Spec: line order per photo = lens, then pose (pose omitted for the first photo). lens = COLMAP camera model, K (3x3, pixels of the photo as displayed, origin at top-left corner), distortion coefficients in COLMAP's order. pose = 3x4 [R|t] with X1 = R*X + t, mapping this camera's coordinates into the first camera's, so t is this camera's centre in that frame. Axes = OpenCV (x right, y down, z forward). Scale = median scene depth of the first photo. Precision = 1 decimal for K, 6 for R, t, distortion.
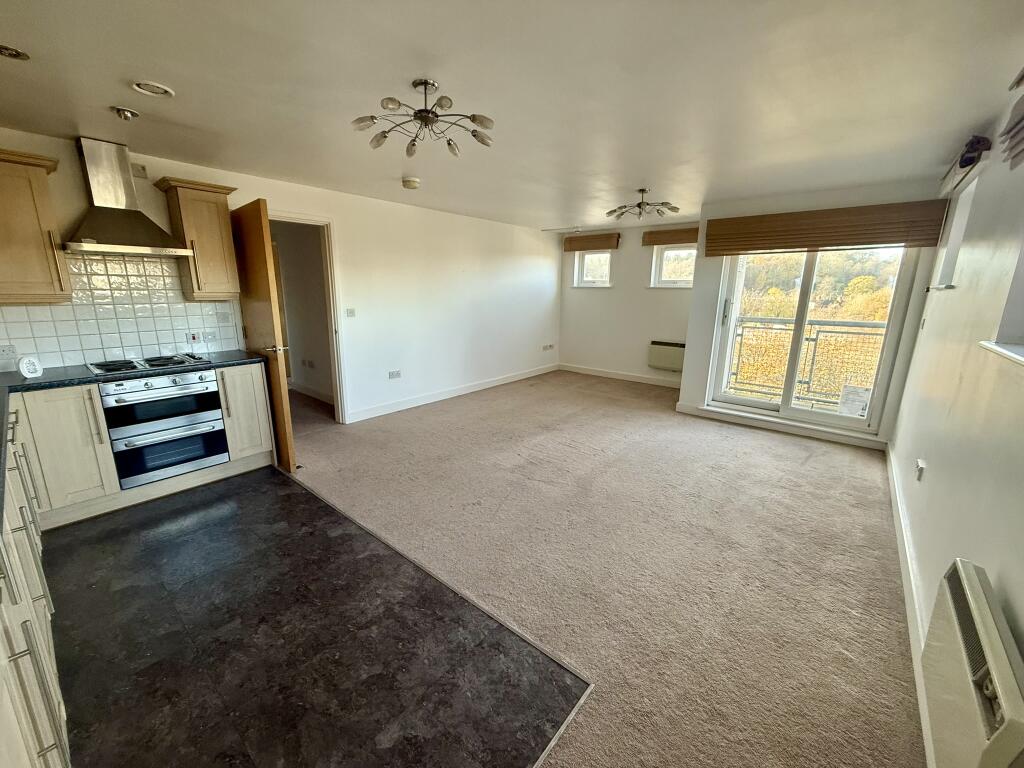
lens RADIAL K [[410.4, 0, 512.0], [0, 410.4, 384.0], [0, 0, 1]] dist [0.000084, -0.000099]
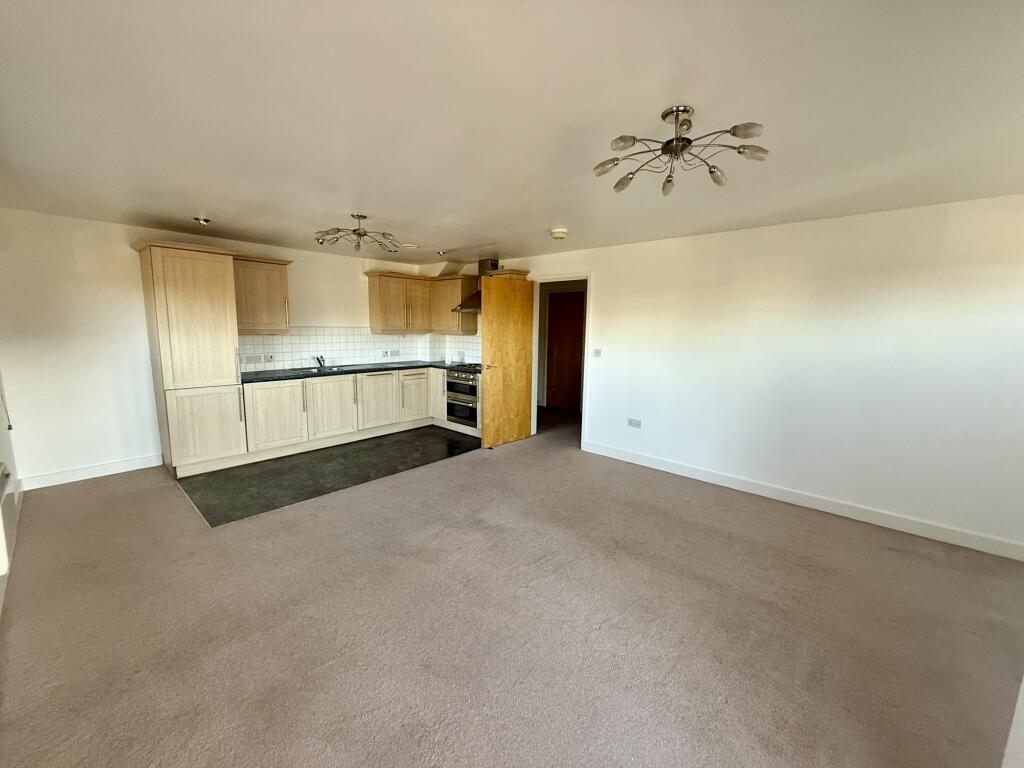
lens RADIAL K [[410.4, 0, 512.0], [0, 410.4, 384.0], [0, 0, 1]] dist [0.000084, -0.000099]
pose [[-0.045940, 0.134872, -0.989798, 0.797465], [-0.240259, 0.960266, 0.141999, -0.218243], [0.969621, 0.244331, -0.011710, 0.910114]]
